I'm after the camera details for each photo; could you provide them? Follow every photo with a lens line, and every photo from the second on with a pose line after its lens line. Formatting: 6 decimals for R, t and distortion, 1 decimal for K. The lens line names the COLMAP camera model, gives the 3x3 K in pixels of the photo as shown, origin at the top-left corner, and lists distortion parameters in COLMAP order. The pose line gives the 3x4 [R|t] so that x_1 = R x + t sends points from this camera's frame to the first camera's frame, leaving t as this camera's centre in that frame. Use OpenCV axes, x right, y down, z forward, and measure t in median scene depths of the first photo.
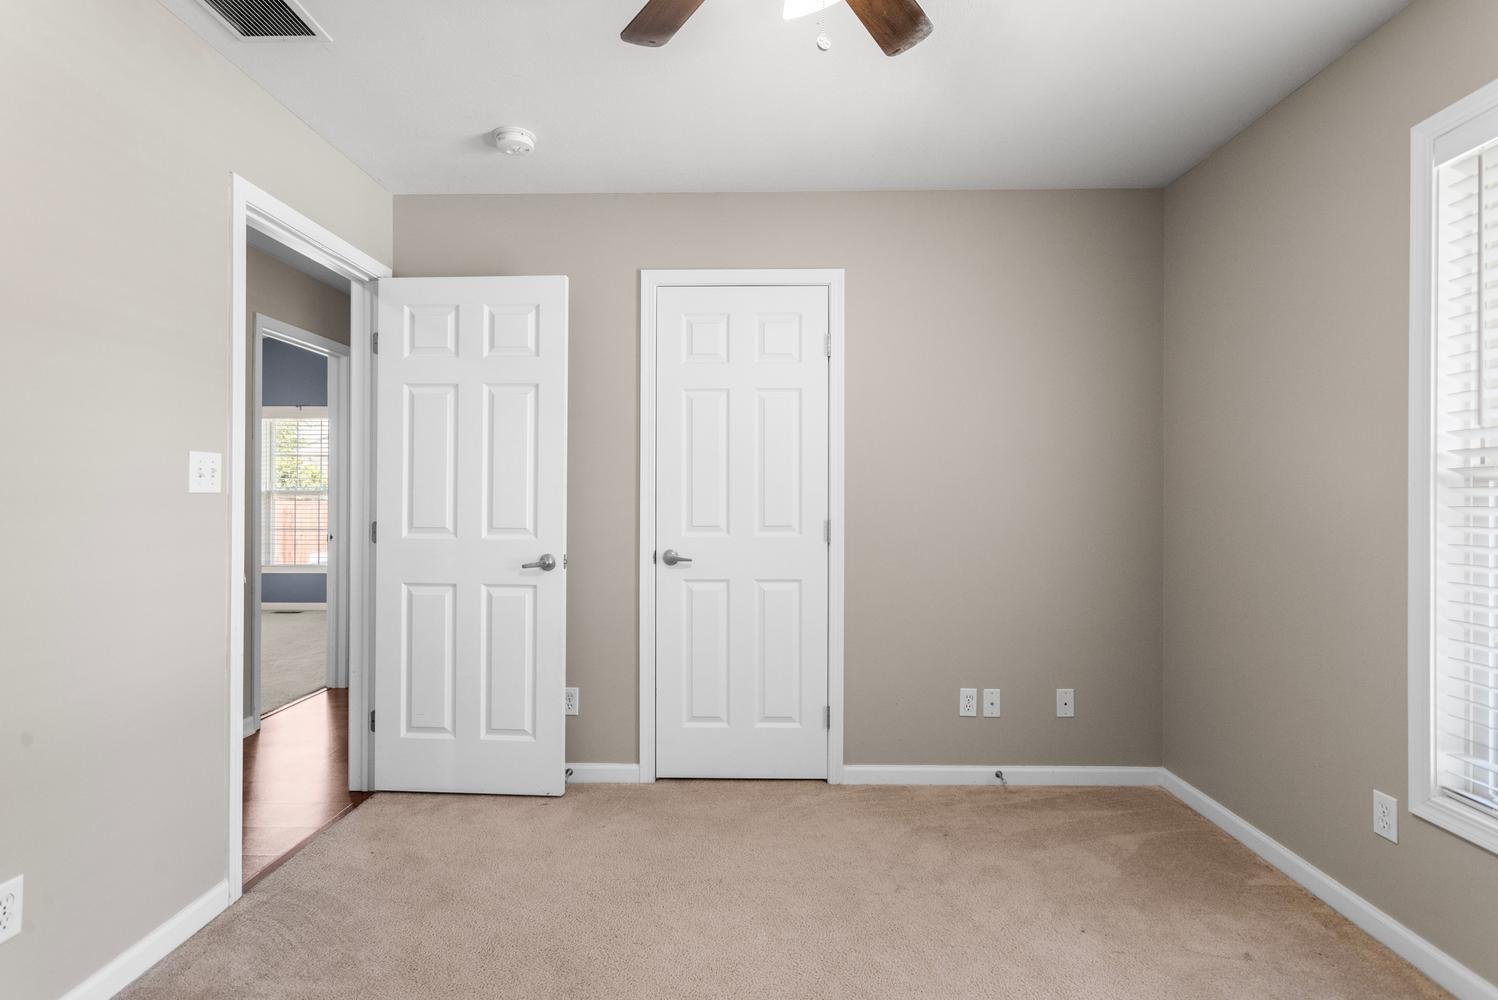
lens RADIAL K [[714.8, 0, 744.9], [0, 714.8, 493.2], [0, 0, 1]] dist [-0.000960, 0.000109]
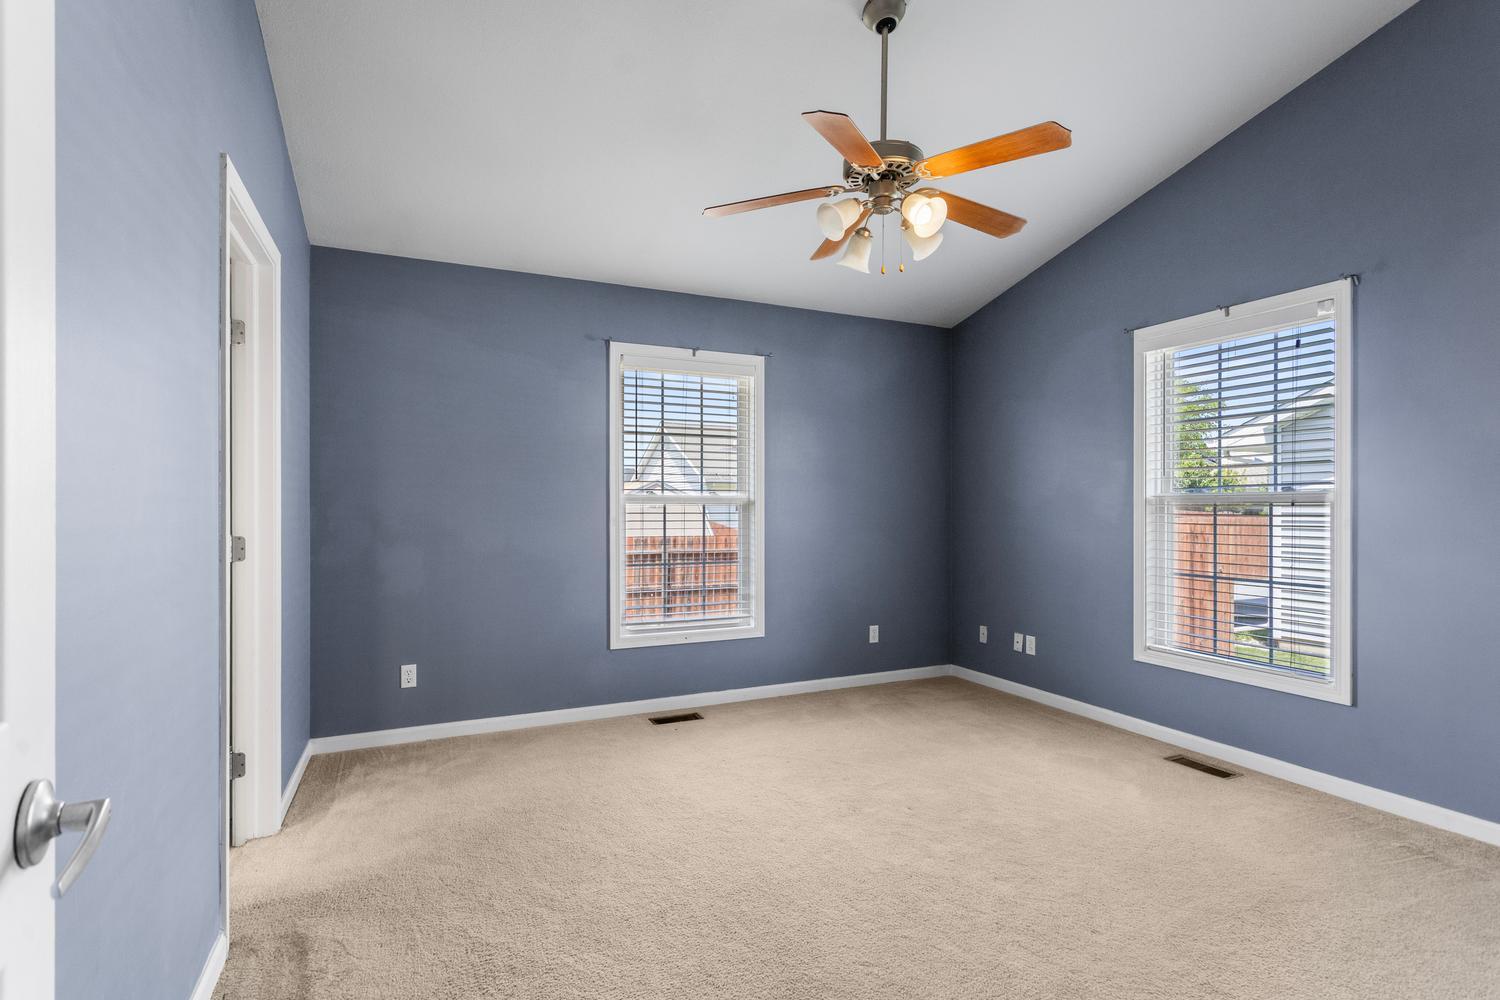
lens RADIAL K [[719.3, 0, 748.9], [0, 719.3, 502.9], [0, 0, 1]] dist [0.004221, 0.000701]
pose [[0.430745, -0.002703, -0.902469, -0.338483], [0.003118, 0.999994, -0.001507, 0.001452], [0.902468, -0.002164, 0.430751, 0.526757]]
